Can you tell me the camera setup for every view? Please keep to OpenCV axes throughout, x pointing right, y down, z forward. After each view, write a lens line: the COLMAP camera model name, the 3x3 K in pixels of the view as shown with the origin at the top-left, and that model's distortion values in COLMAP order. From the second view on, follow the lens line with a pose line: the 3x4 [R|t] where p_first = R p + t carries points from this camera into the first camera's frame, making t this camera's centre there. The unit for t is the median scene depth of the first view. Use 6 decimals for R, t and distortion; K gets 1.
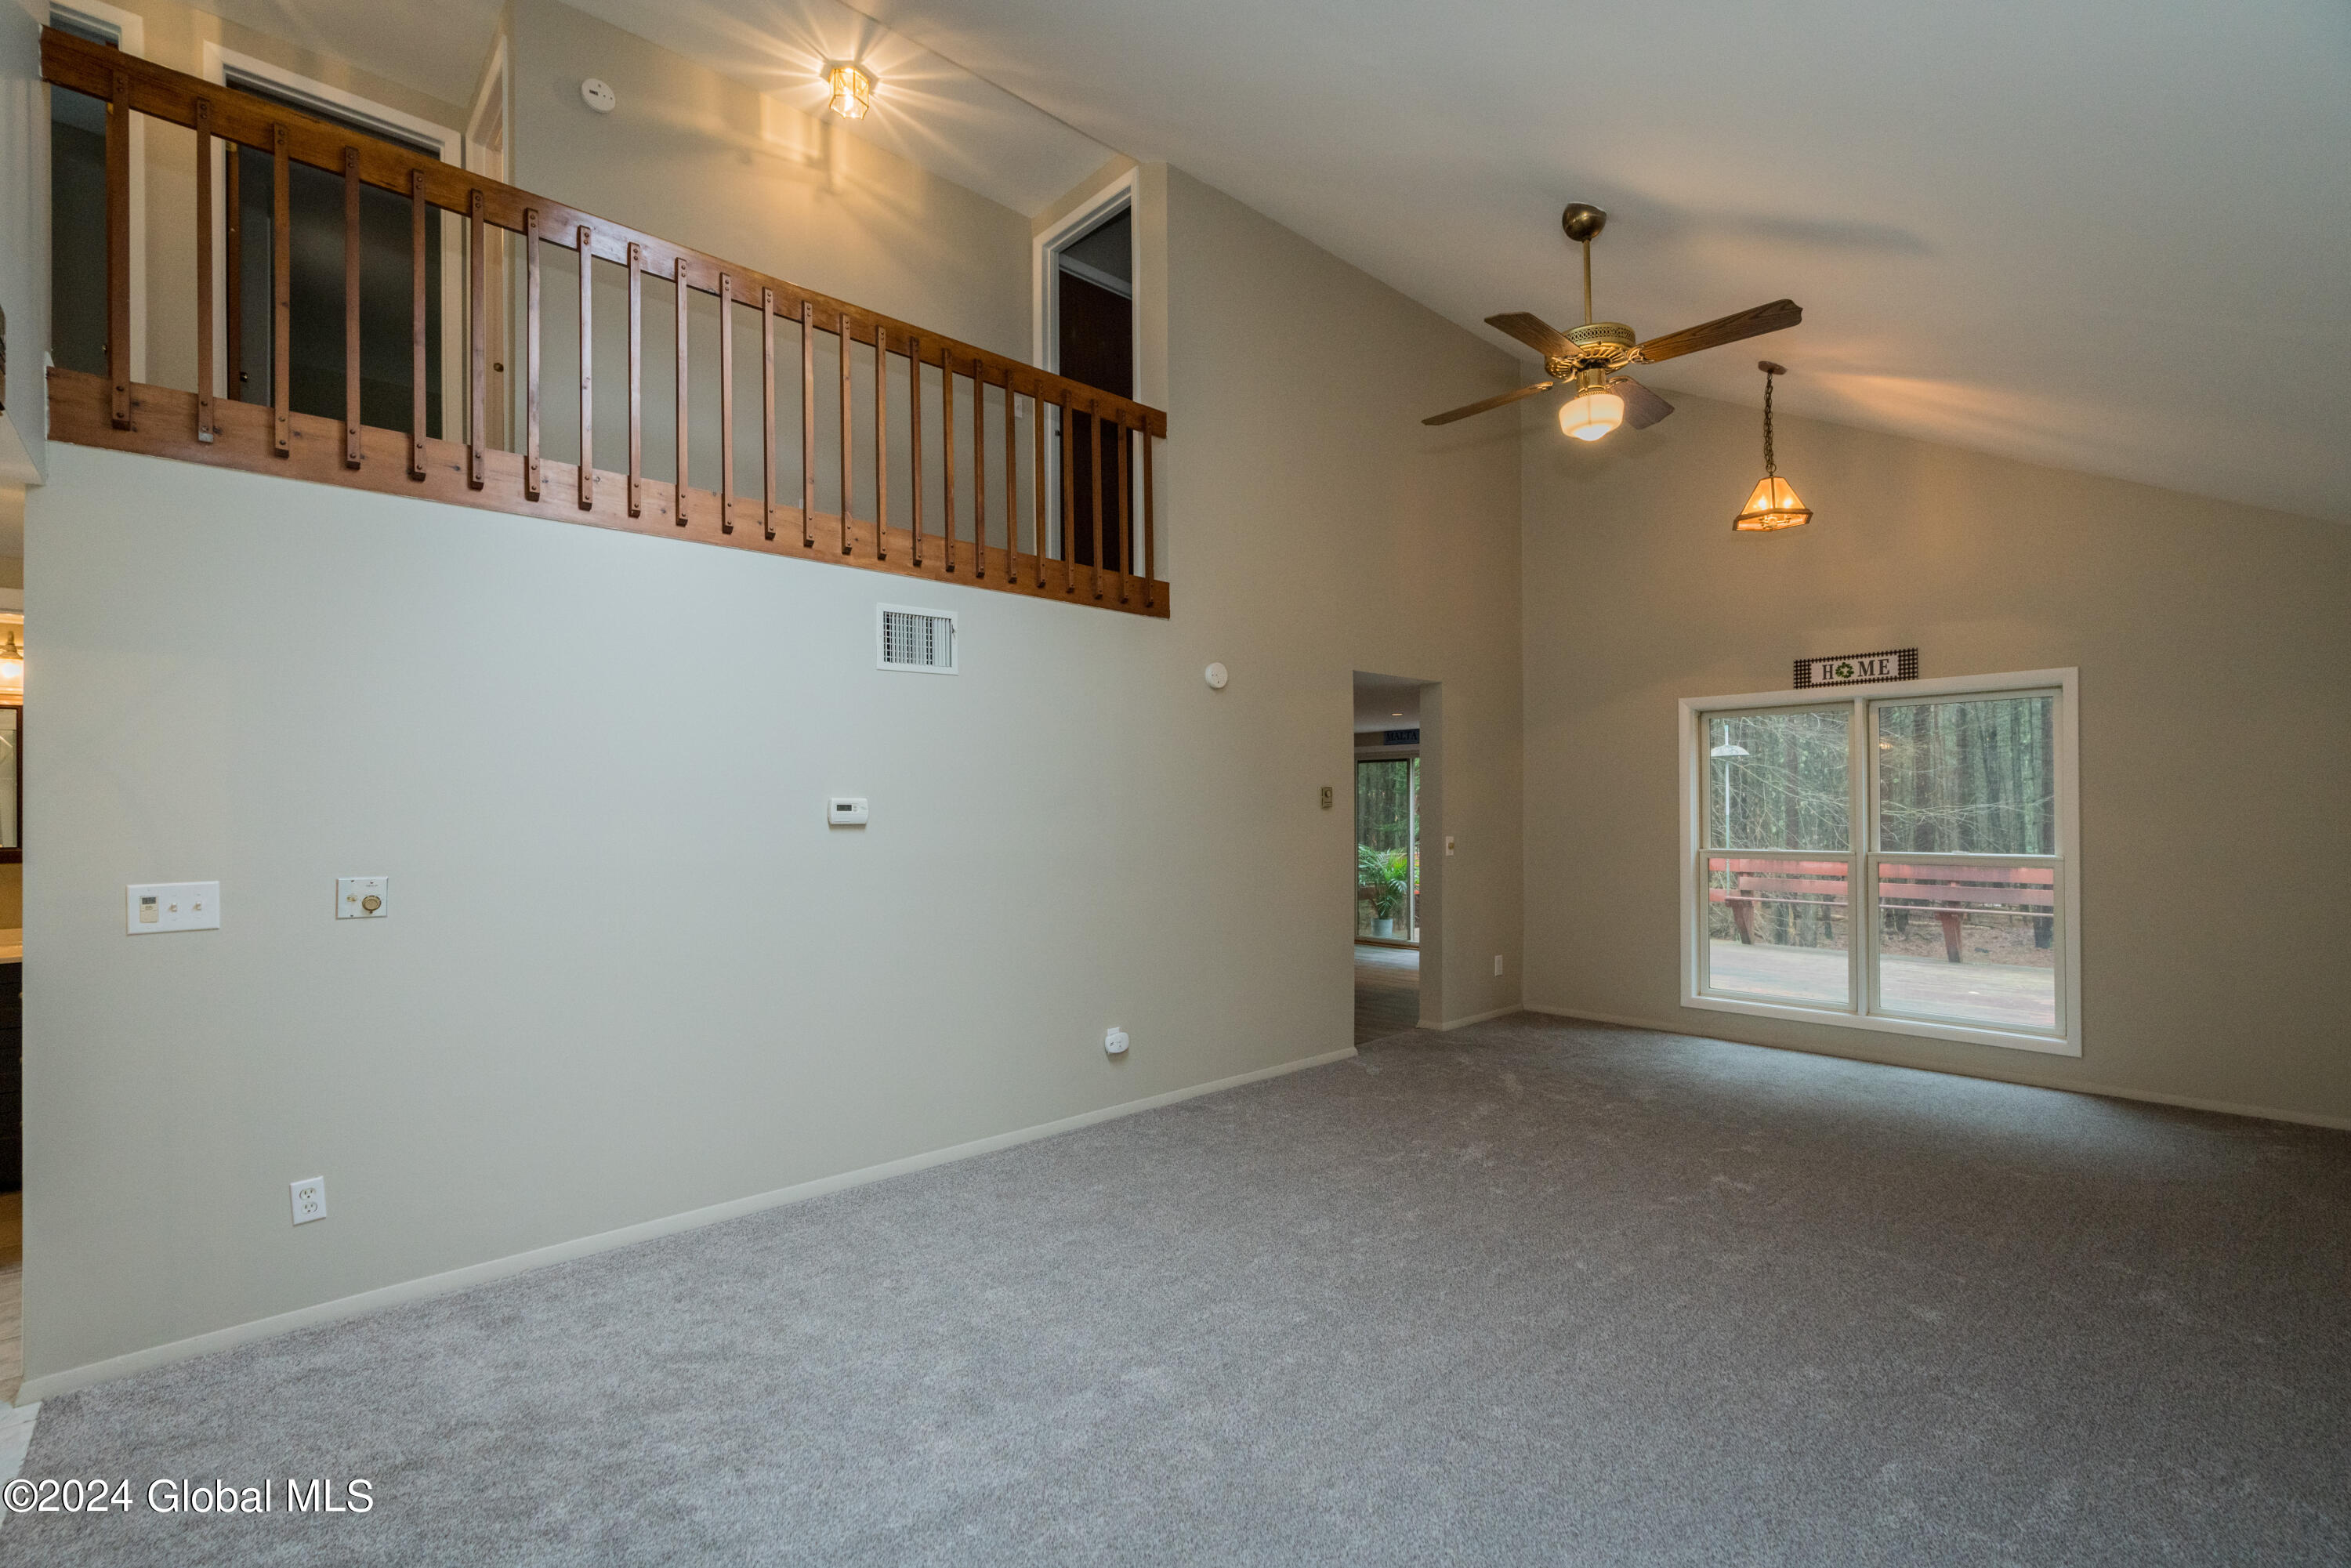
lens RADIAL K [[1077.9, 0, 1167.4], [0, 1077.9, 815.1], [0, 0, 1]] dist [0.000765, 0.011197]
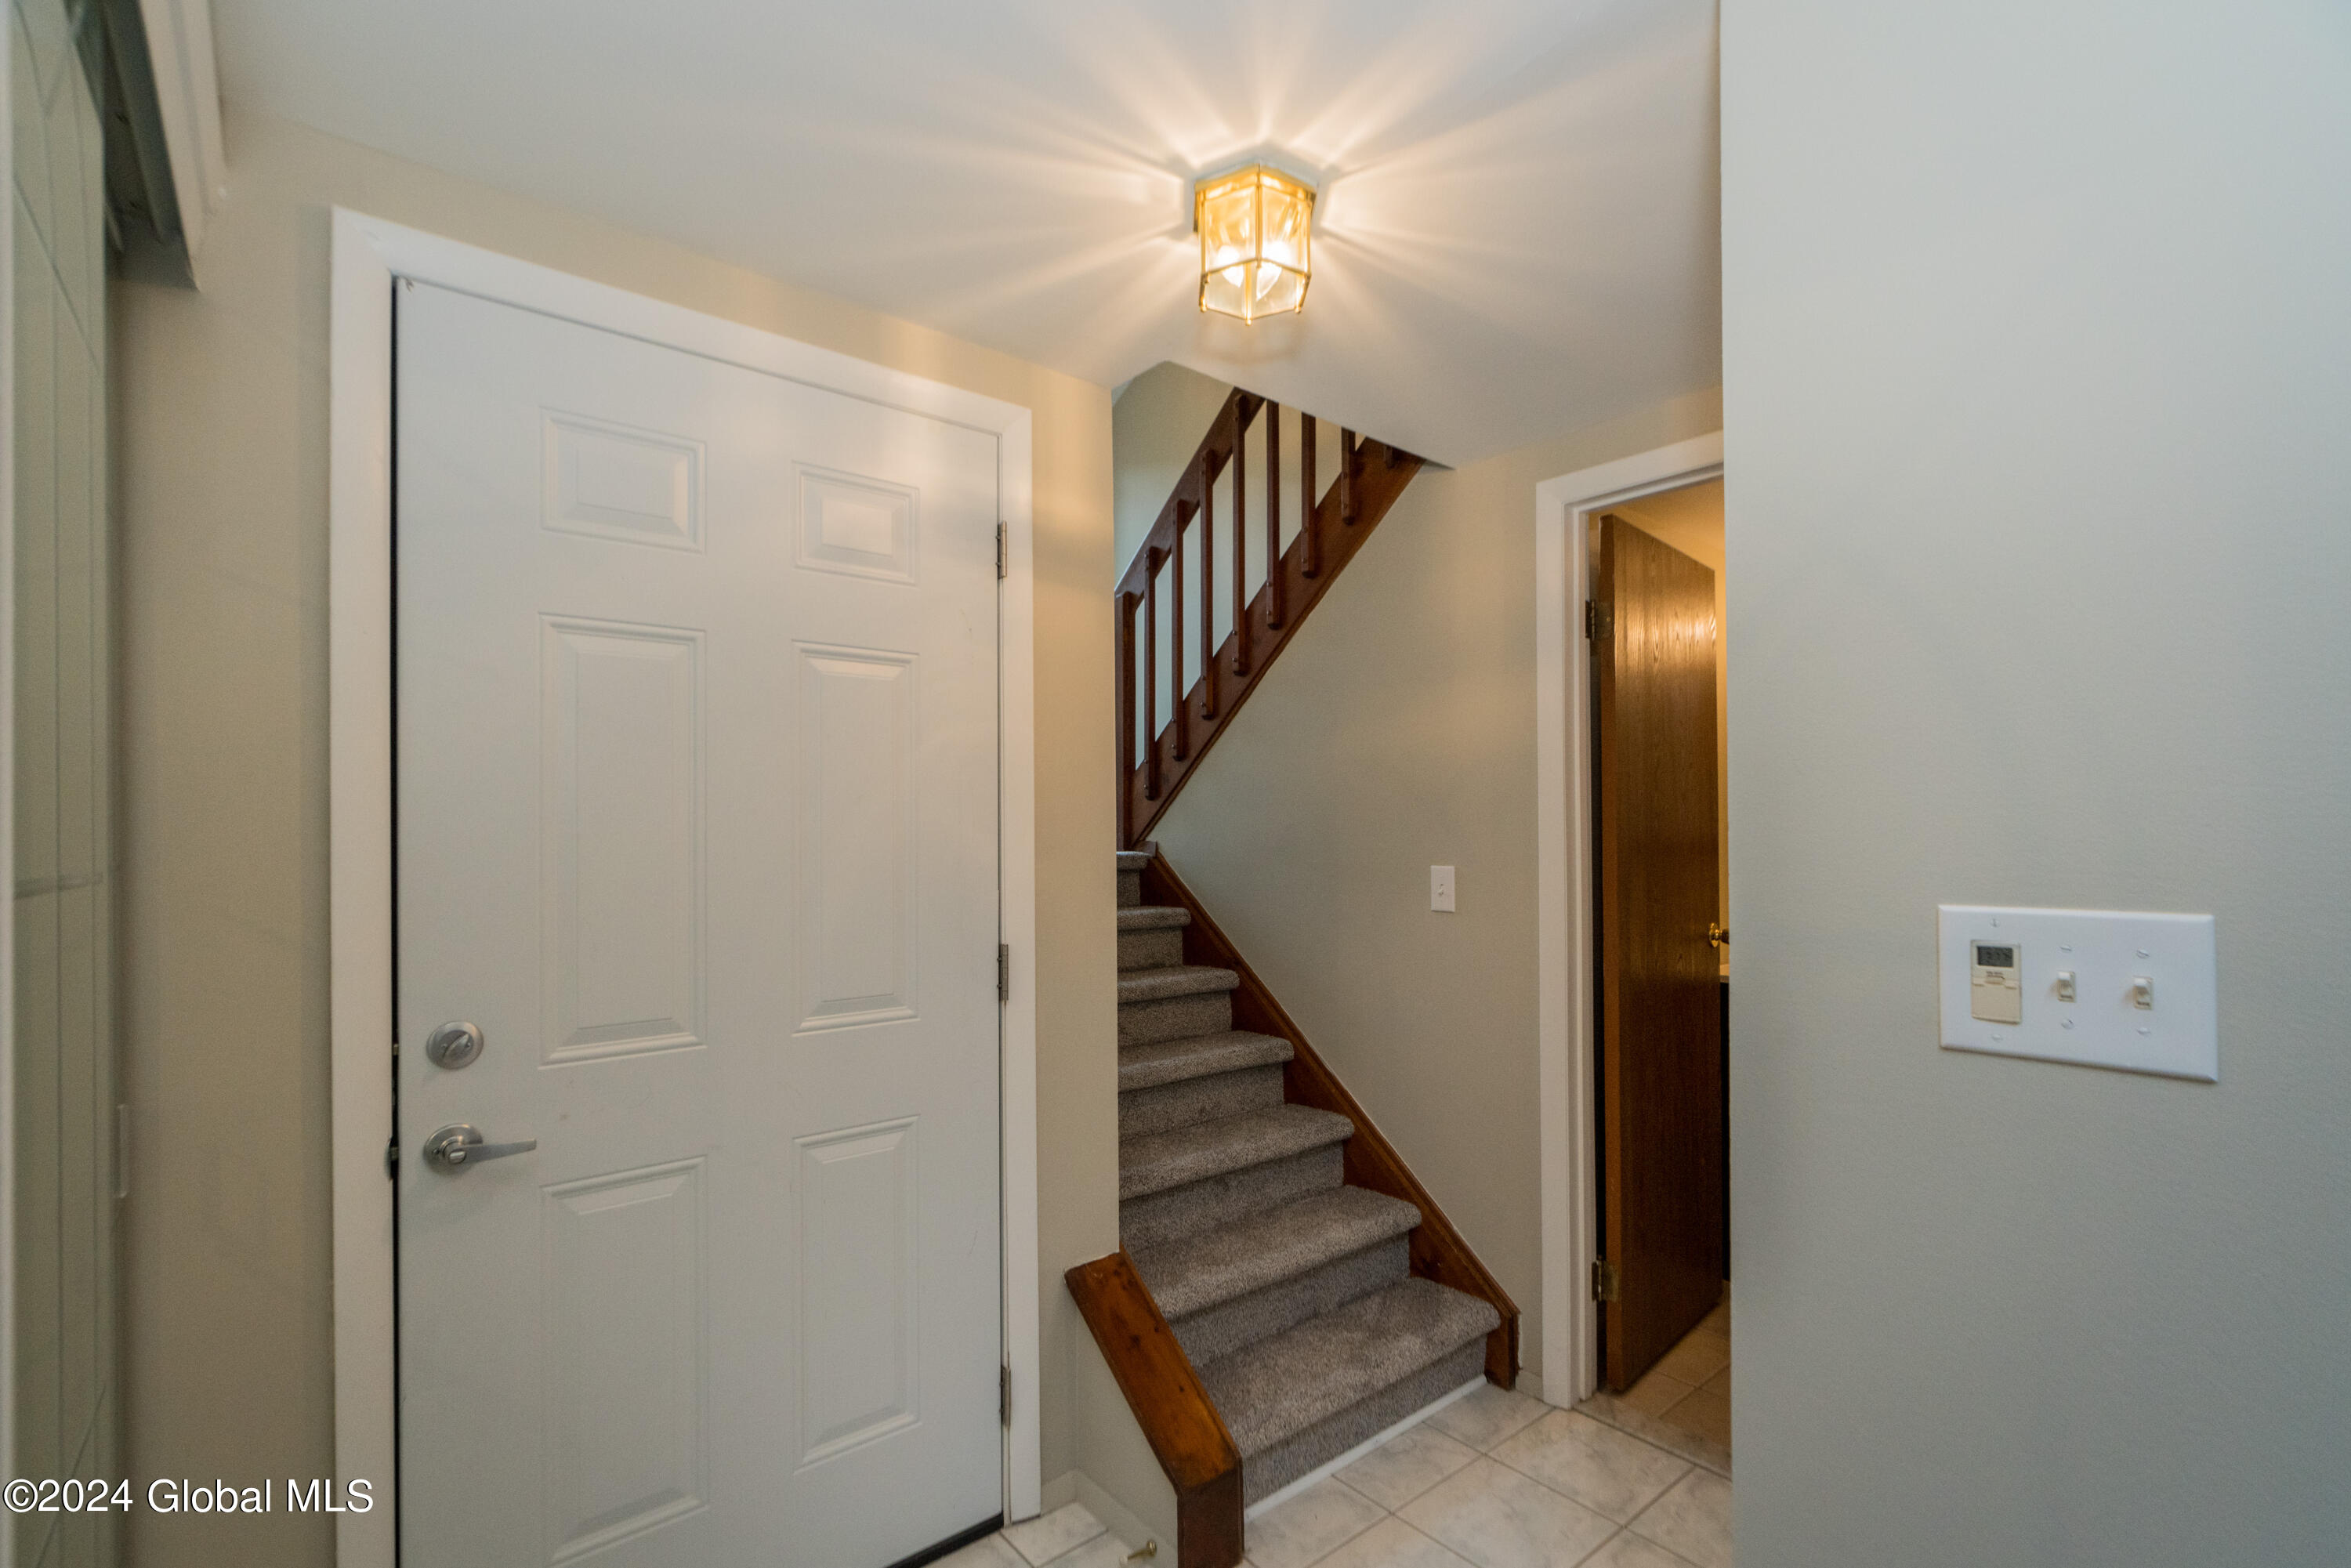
lens RADIAL K [[1048.1, 0, 1168.1], [0, 1048.1, 826.5], [0, 0, 1]] dist [0.001754, 0.000276]
pose [[-0.033529, -0.003152, -0.999433, -0.393781], [0.009068, 0.999953, -0.003458, 0.024735], [0.999397, -0.009179, -0.033499, 0.489747]]
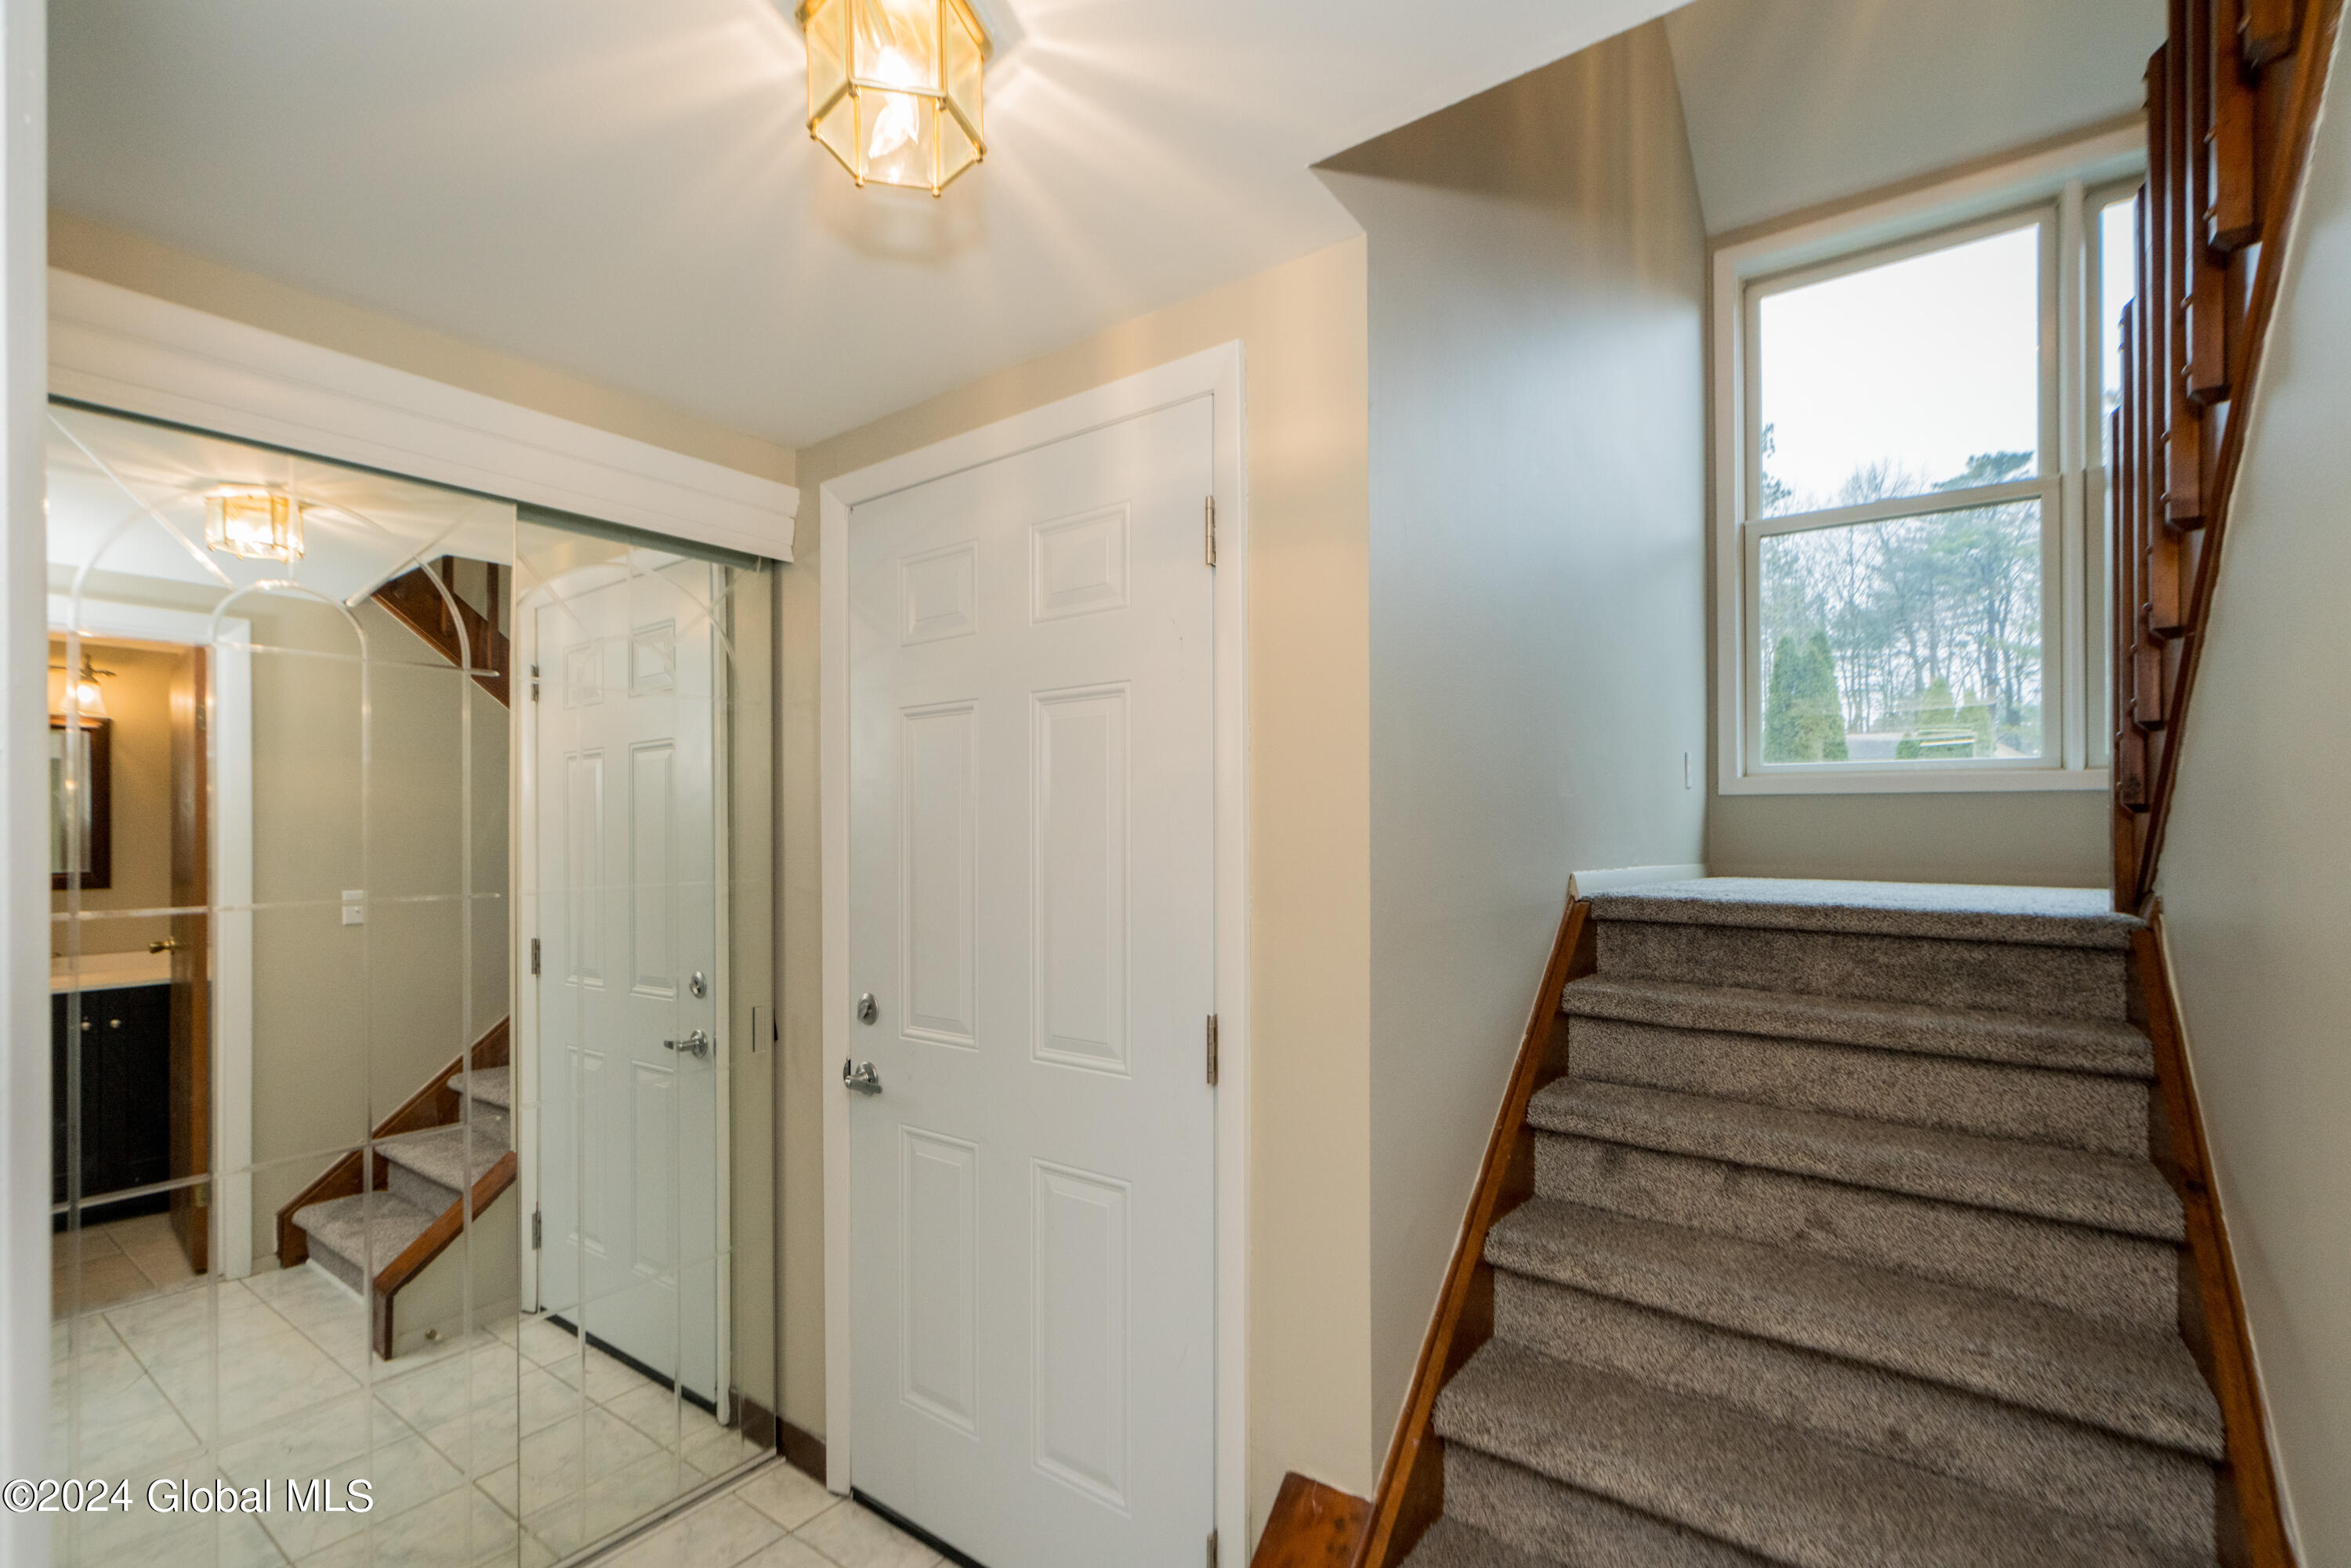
lens RADIAL K [[1048.1, 0, 1168.1], [0, 1048.1, 826.5], [0, 0, 1]] dist [0.001754, 0.000276]
pose [[-0.978291, 0.003943, -0.207200, -0.754070], [0.004670, 0.999985, -0.003022, 0.007442], [0.207185, -0.003924, -0.978294, 0.763747]]
